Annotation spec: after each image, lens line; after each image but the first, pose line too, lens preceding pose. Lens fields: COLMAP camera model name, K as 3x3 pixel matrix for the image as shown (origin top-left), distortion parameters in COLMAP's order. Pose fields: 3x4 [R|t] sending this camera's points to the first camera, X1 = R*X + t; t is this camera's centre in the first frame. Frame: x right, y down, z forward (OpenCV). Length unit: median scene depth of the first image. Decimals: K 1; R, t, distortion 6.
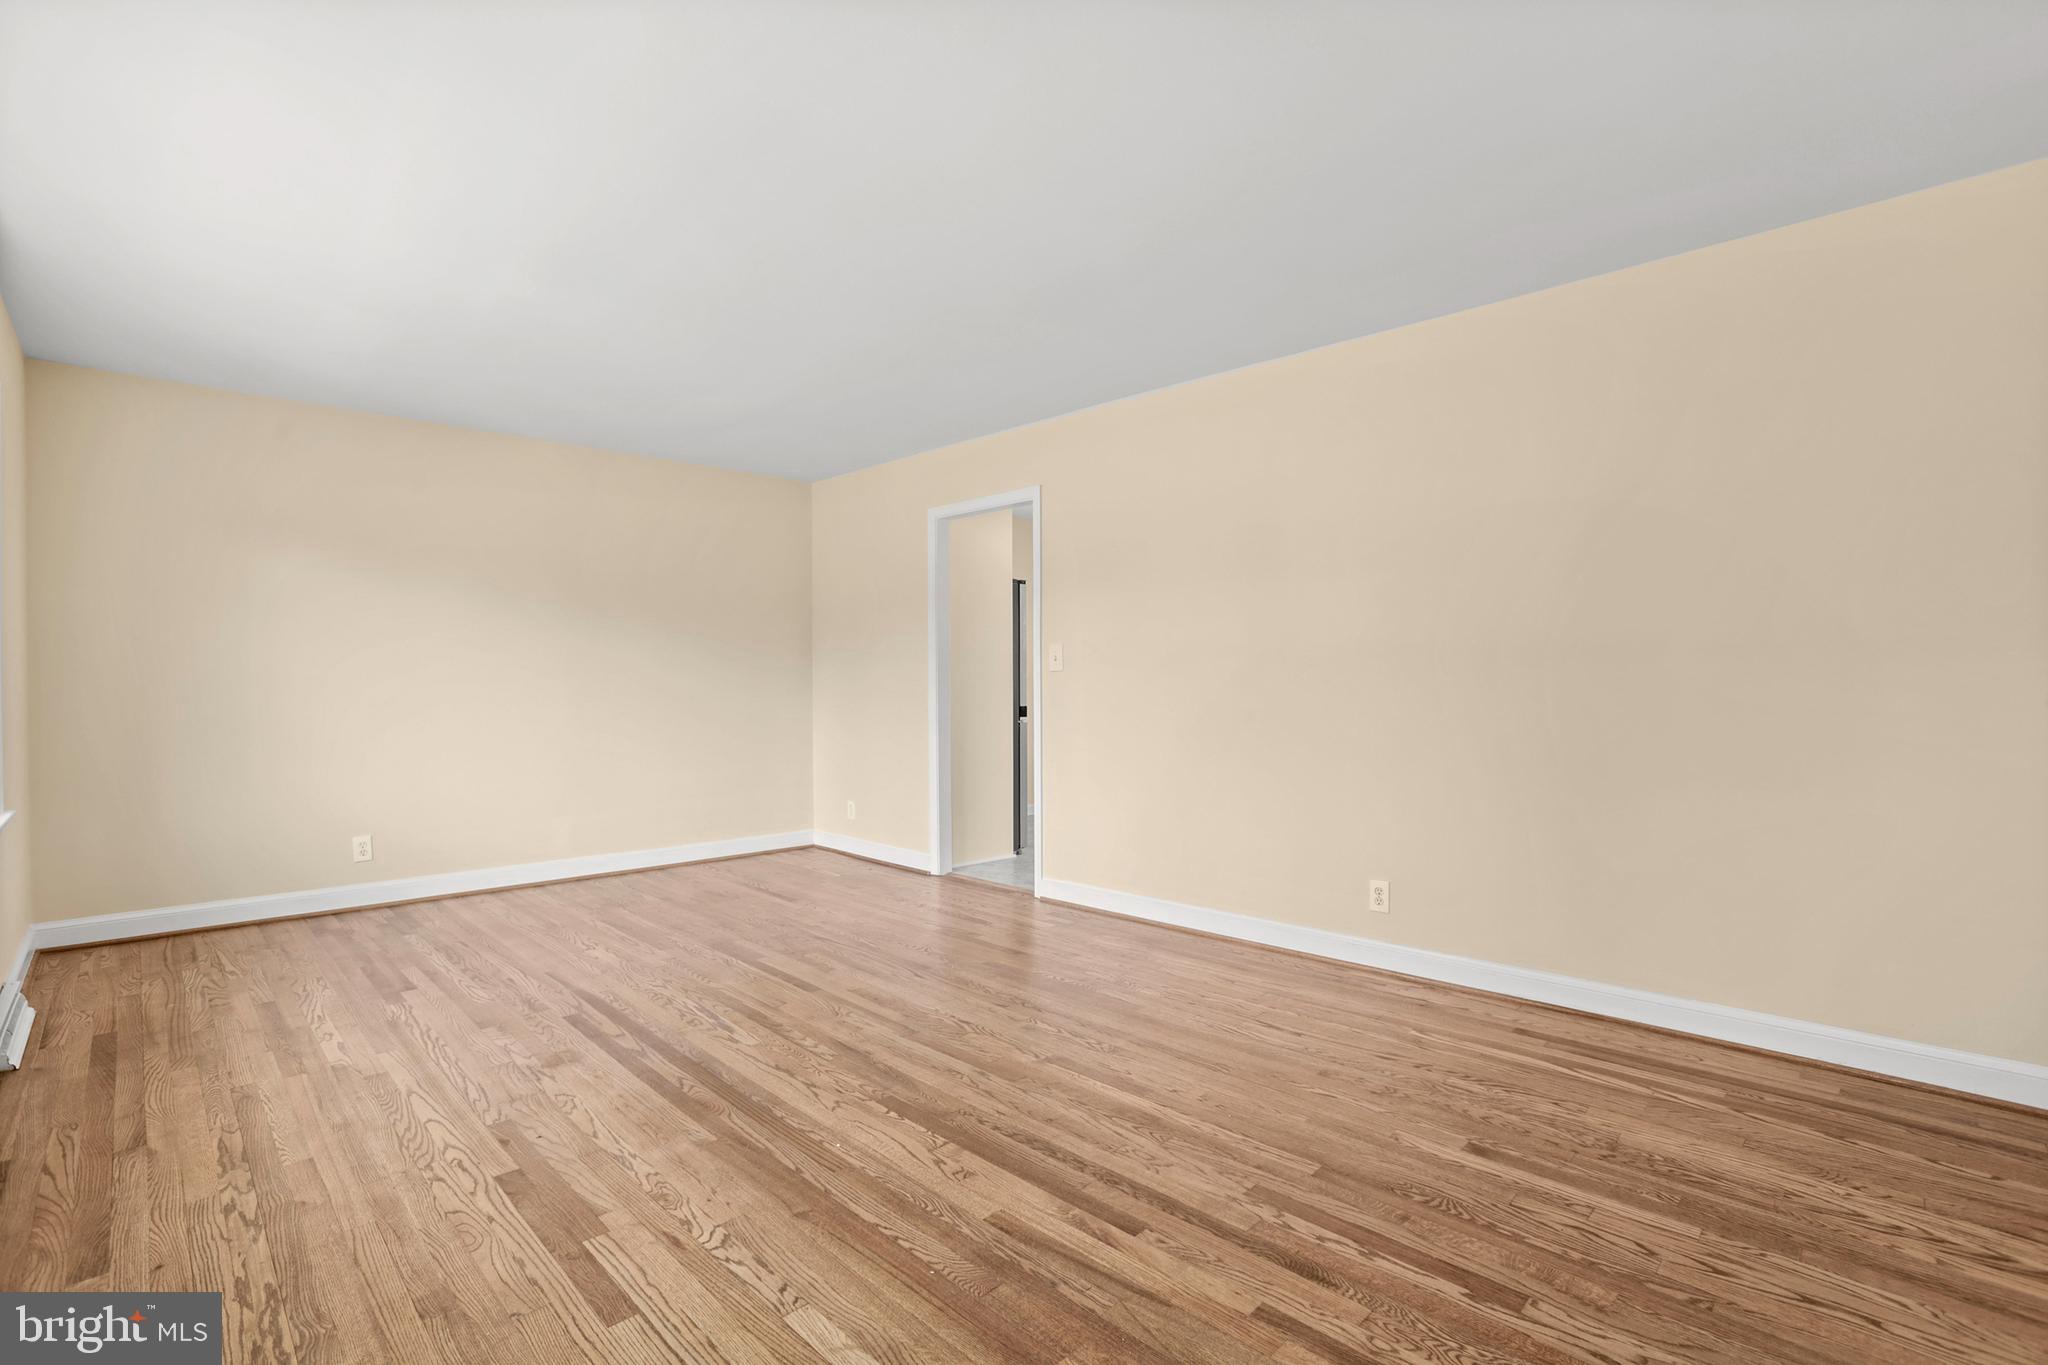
lens RADIAL K [[933.0, 0, 1049.4], [0, 933.0, 687.7], [0, 0, 1]] dist [-0.000447, 0.000317]
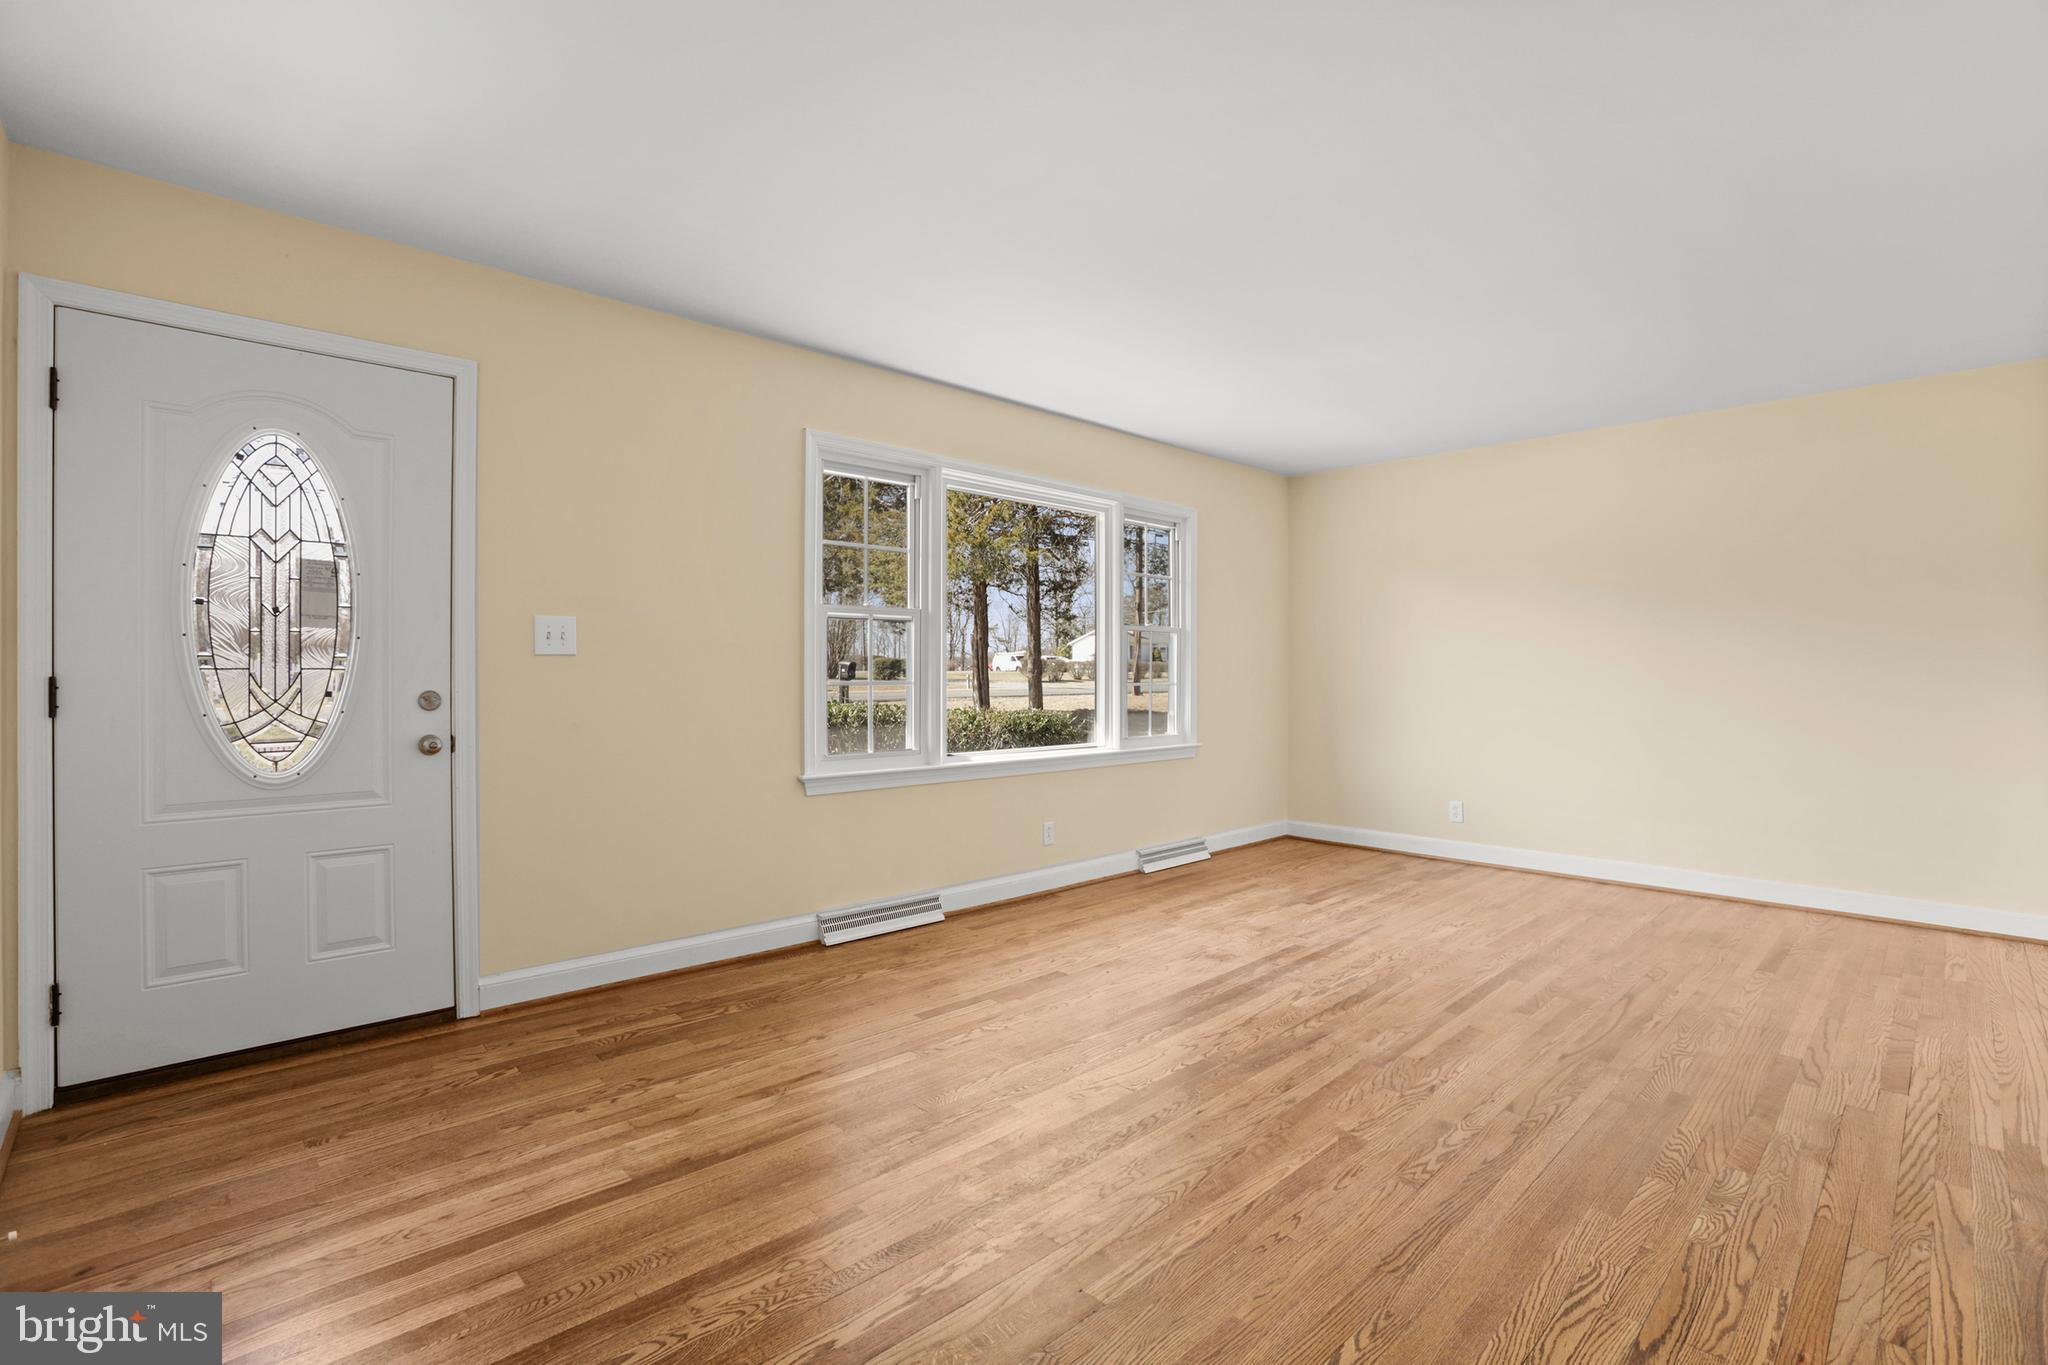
lens RADIAL K [[933.0, 0, 1049.4], [0, 933.0, 687.7], [0, 0, 1]] dist [-0.000447, 0.000317]
pose [[-0.031811, -0.000478, -0.999494, 0.811326], [0.005537, 0.999984, -0.000655, -0.002297], [0.999479, -0.005555, -0.031808, 0.737179]]
